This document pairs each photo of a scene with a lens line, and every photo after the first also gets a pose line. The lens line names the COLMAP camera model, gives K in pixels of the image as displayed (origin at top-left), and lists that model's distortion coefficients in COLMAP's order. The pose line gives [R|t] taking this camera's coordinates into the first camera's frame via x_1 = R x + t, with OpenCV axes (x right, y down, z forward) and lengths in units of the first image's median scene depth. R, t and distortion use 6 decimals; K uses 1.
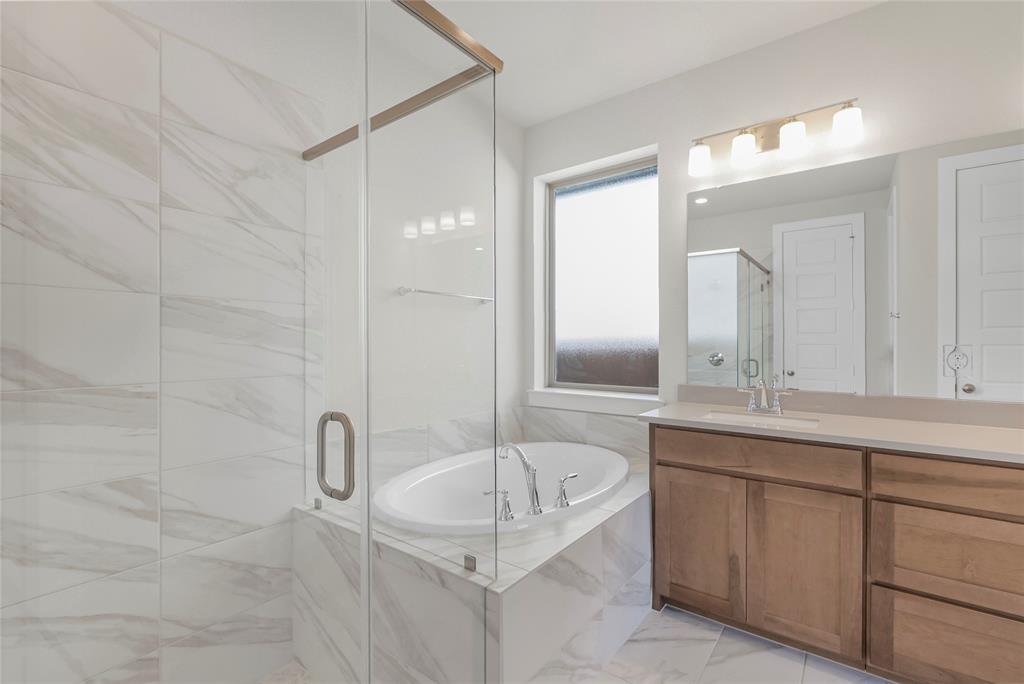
lens RADIAL K [[455.8, 0, 517.0], [0, 455.8, 343.3], [0, 0, 1]] dist [-0.011770, 0.000551]
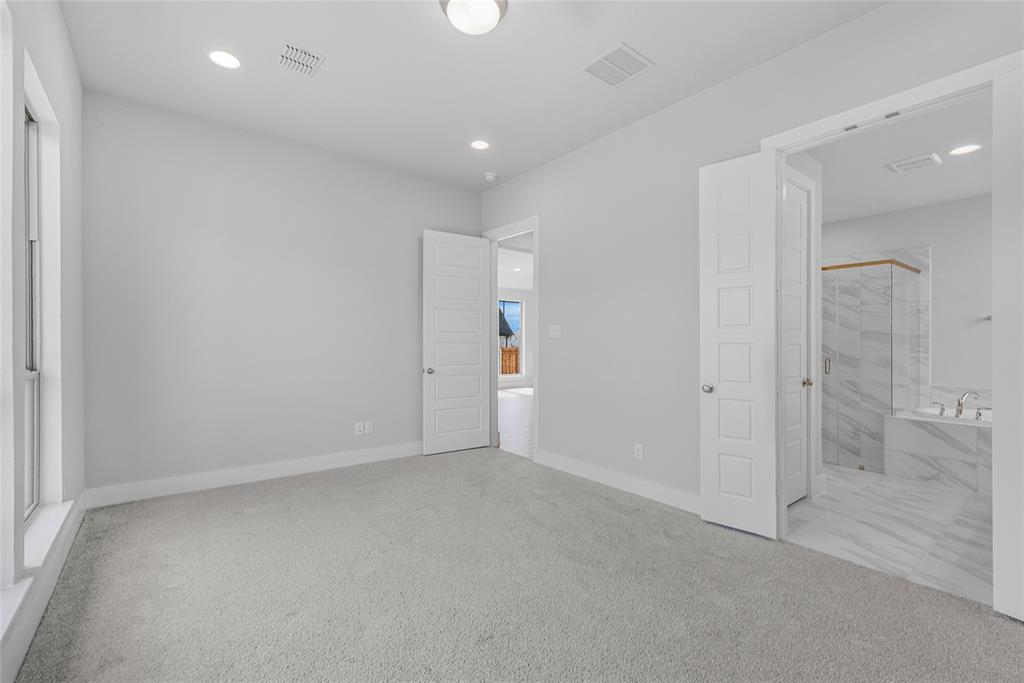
lens RADIAL K [[445.5, 0, 512.0], [0, 445.5, 341.5], [0, 0, 1]] dist [0.011410, 0.000263]
pose [[-0.259806, -0.002565, -0.965657, 3.211921], [-0.000191, 0.999997, -0.002604, -0.014270], [0.965661, -0.000492, -0.259805, -0.688364]]
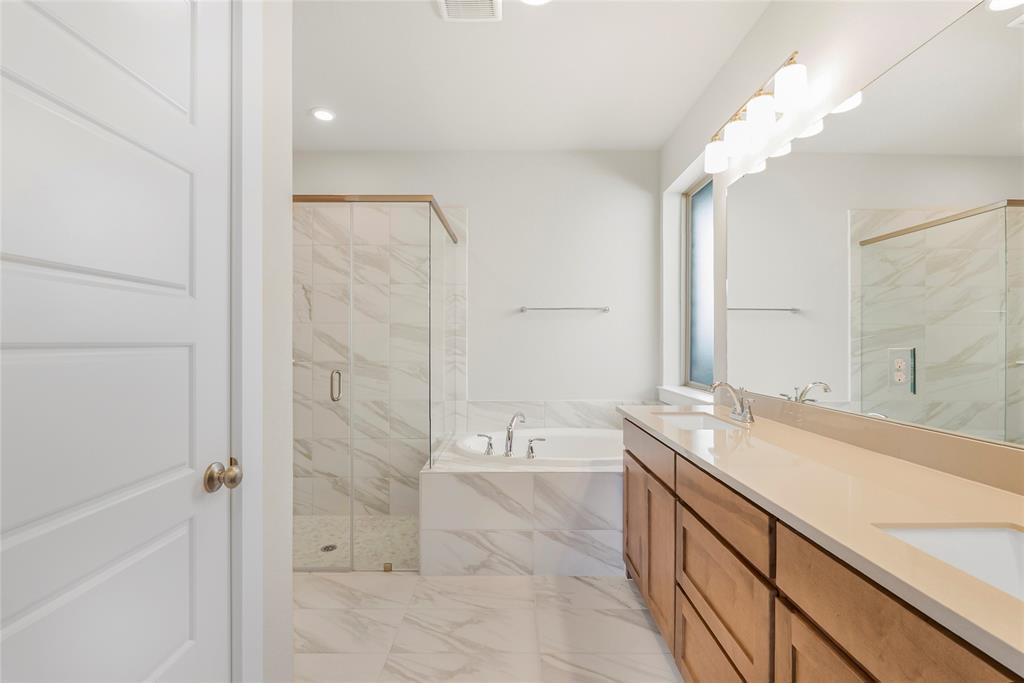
lens RADIAL K [[455.8, 0, 517.0], [0, 455.8, 342.8], [0, 0, 1]] dist [-0.011770, 0.000551]
pose [[0.609114, -0.000406, -0.793082, 1.416052], [0.001002, 0.999999, 0.000257, -0.008101], [0.793082, -0.000951, 0.609114, 0.104817]]
